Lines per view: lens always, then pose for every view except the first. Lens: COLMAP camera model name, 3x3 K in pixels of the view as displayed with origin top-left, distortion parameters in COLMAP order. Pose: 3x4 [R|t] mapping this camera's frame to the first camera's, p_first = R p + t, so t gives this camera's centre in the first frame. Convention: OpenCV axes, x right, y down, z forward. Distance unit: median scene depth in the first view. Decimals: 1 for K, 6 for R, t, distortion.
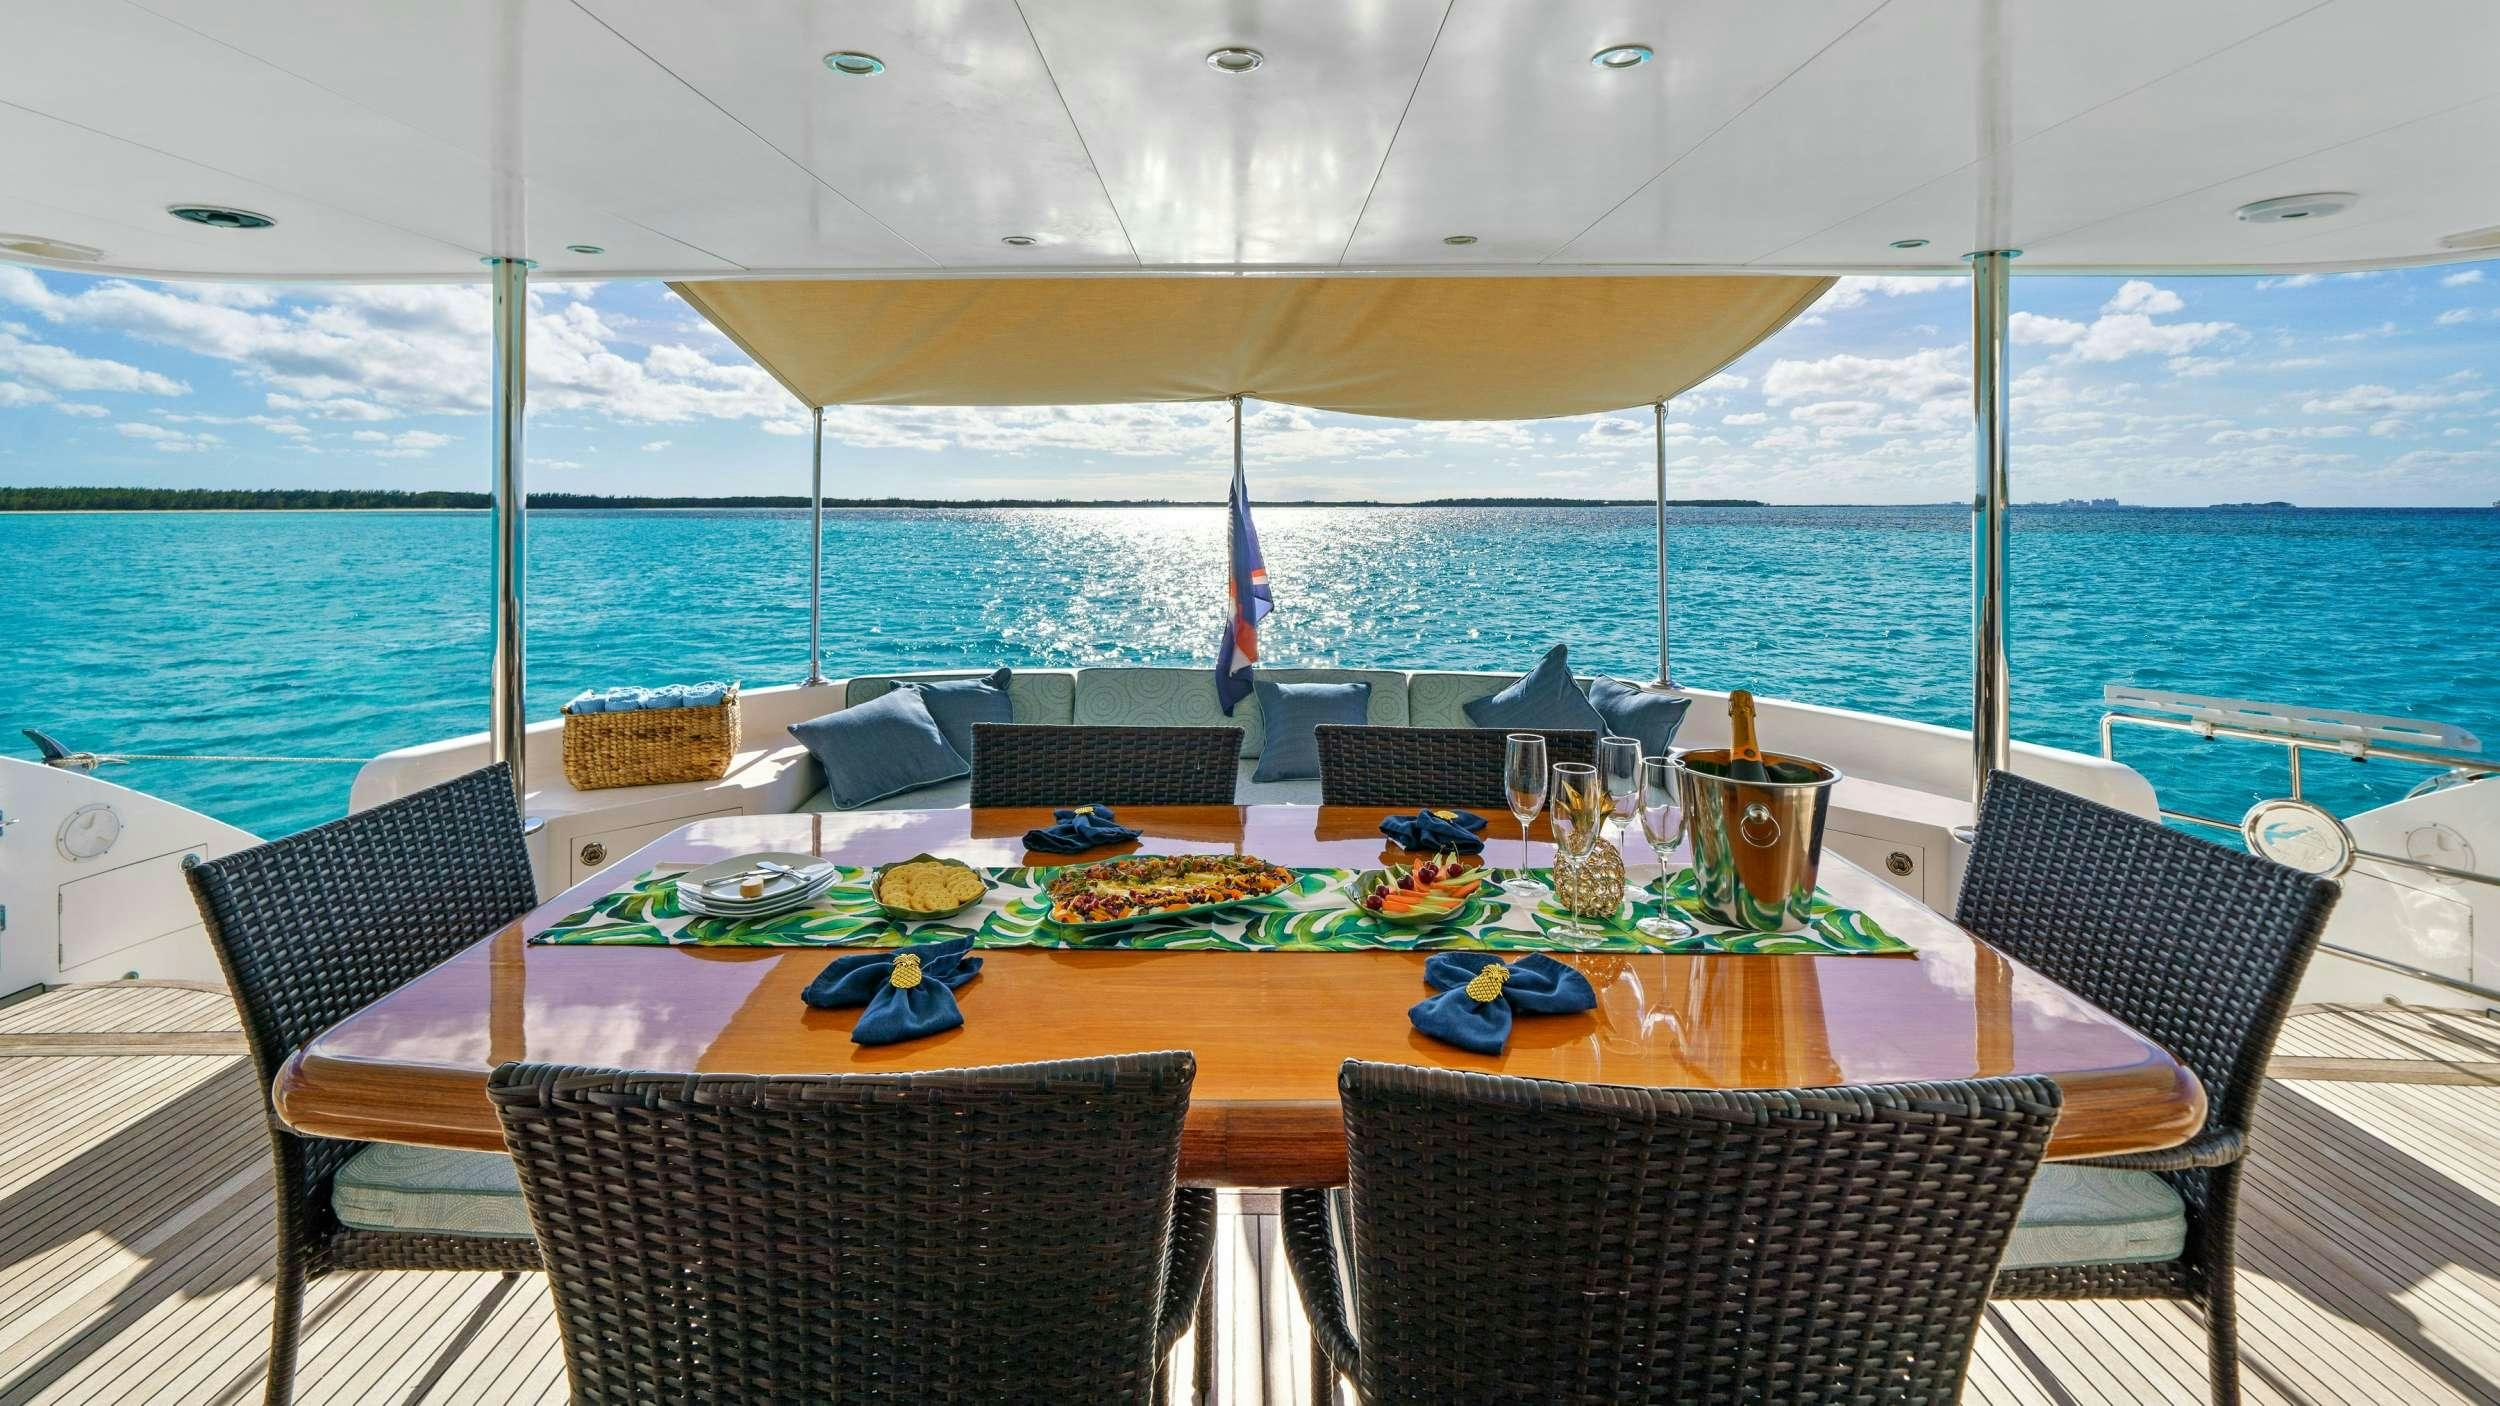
lens RADIAL K [[1938.3, 0, 1250.0], [0, 1938.3, 703.0], [0, 0, 1]] dist [0.000390, 0.001032]
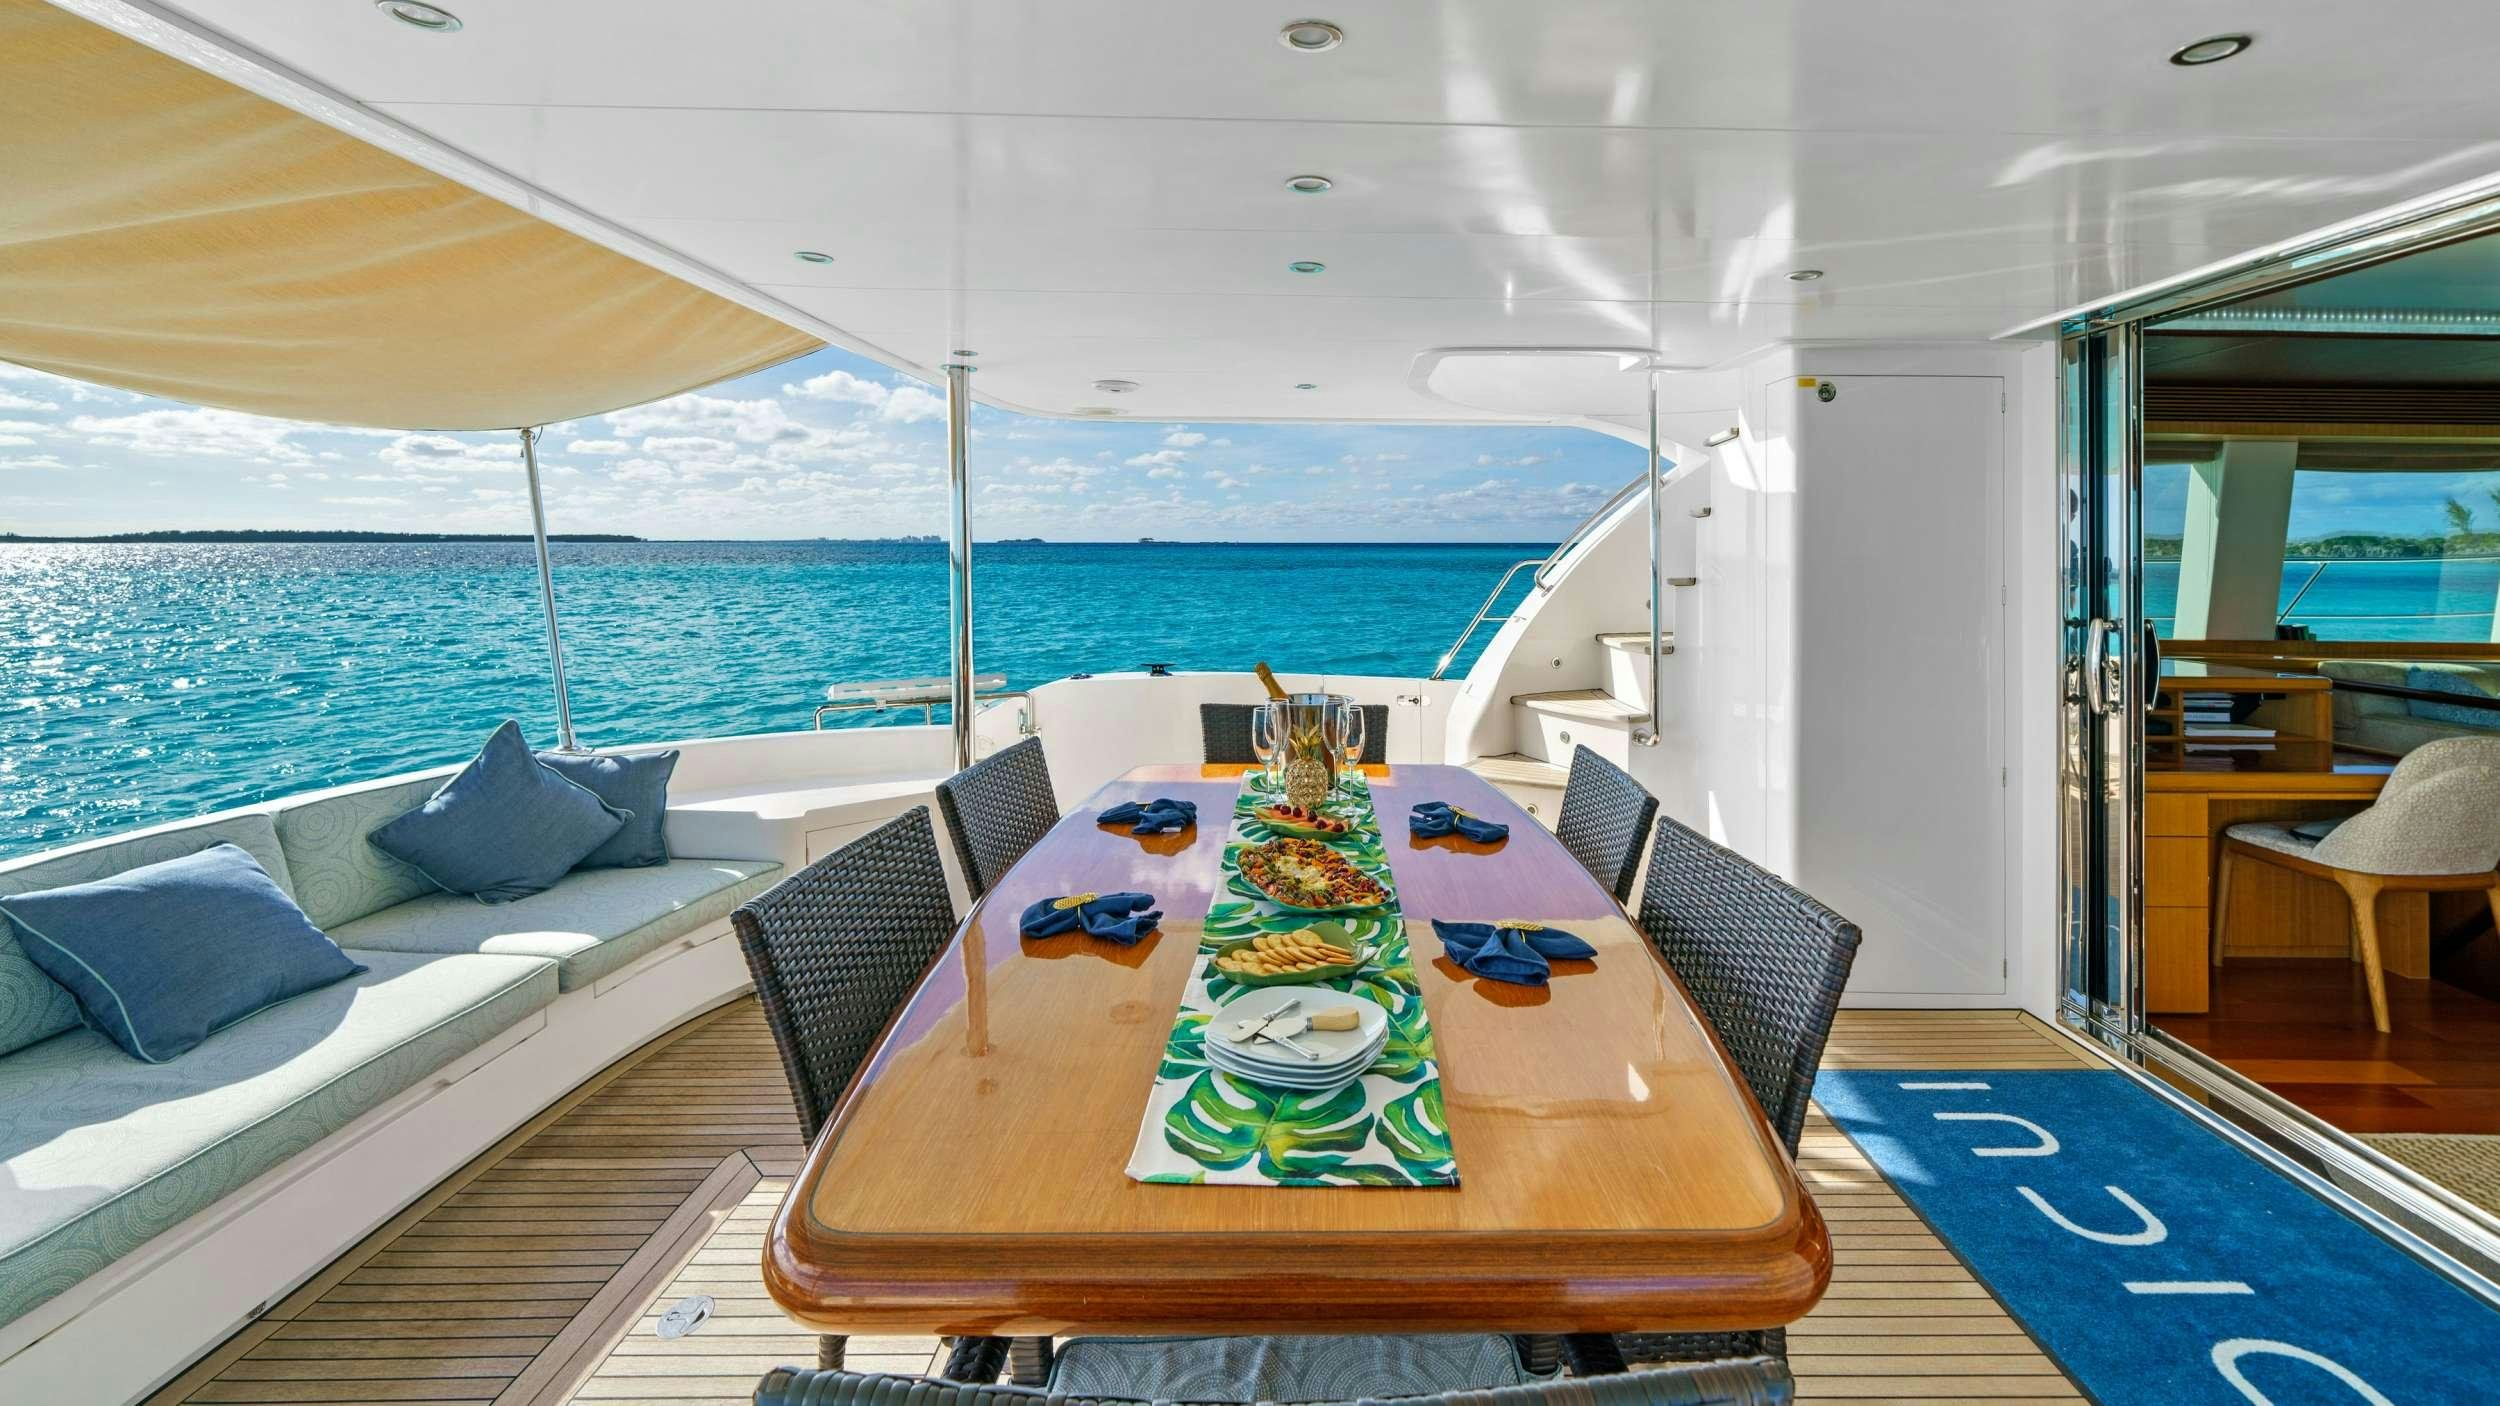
lens RADIAL K [[1938.3, 0, 1250.0], [0, 1938.3, 703.0], [0, 0, 1]] dist [0.000390, 0.001032]
pose [[-0.035329, -0.098132, 0.994546, -0.724279], [0.086337, 0.991147, 0.100863, -0.096692], [-0.995639, 0.089429, -0.026544, 0.762136]]
